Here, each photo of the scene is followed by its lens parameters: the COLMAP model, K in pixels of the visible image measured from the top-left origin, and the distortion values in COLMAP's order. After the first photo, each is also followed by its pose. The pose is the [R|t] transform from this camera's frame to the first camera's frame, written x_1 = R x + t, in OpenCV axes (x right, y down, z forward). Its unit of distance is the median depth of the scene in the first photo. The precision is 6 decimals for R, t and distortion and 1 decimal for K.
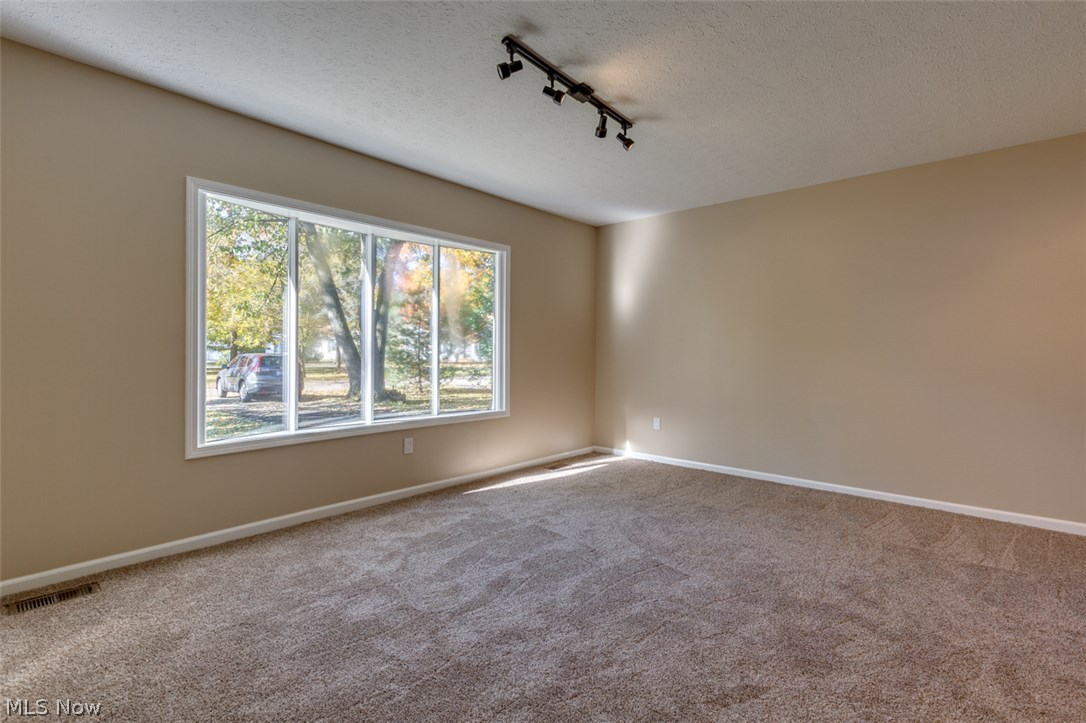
lens RADIAL K [[493.2, 0, 545.8], [0, 493.2, 348.9], [0, 0, 1]] dist [0.003396, 0.000567]
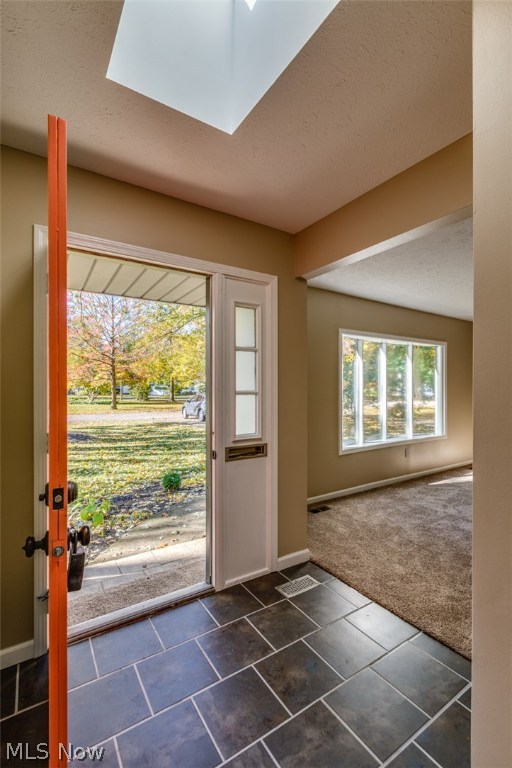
lens RADIAL K [[332.9, 0, 256.0], [0, 332.9, 384.0], [0, 0, 1]] dist [-0.010053, -0.000193]
pose [[0.966866, -0.005232, -0.255232, -0.599604], [0.003441, 0.999966, -0.007464, -0.074635], [0.255263, 0.006338, 0.966851, -0.466315]]
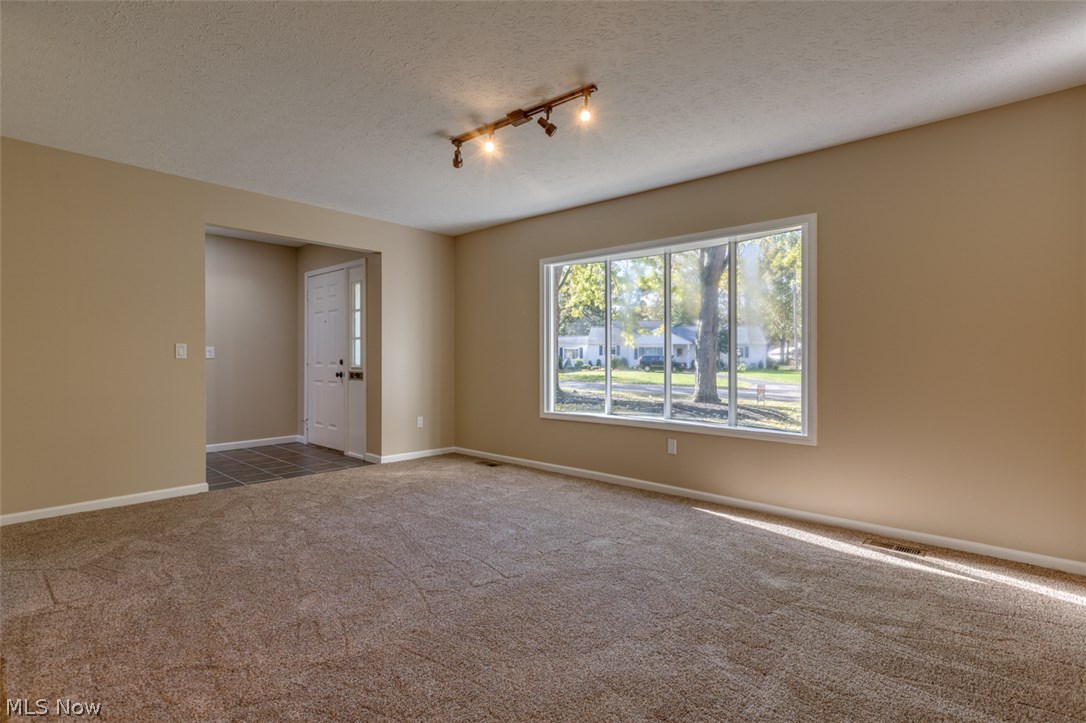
lens RADIAL K [[519.8, 0, 543.0], [0, 519.8, 361.5], [0, 0, 1]] dist [0.001429, 0.000108]
pose [[0.020435, 0.002430, -0.999788, 0.977265], [-0.000877, 0.999997, 0.002413, 0.013520], [0.999791, 0.000828, 0.020437, 0.825766]]
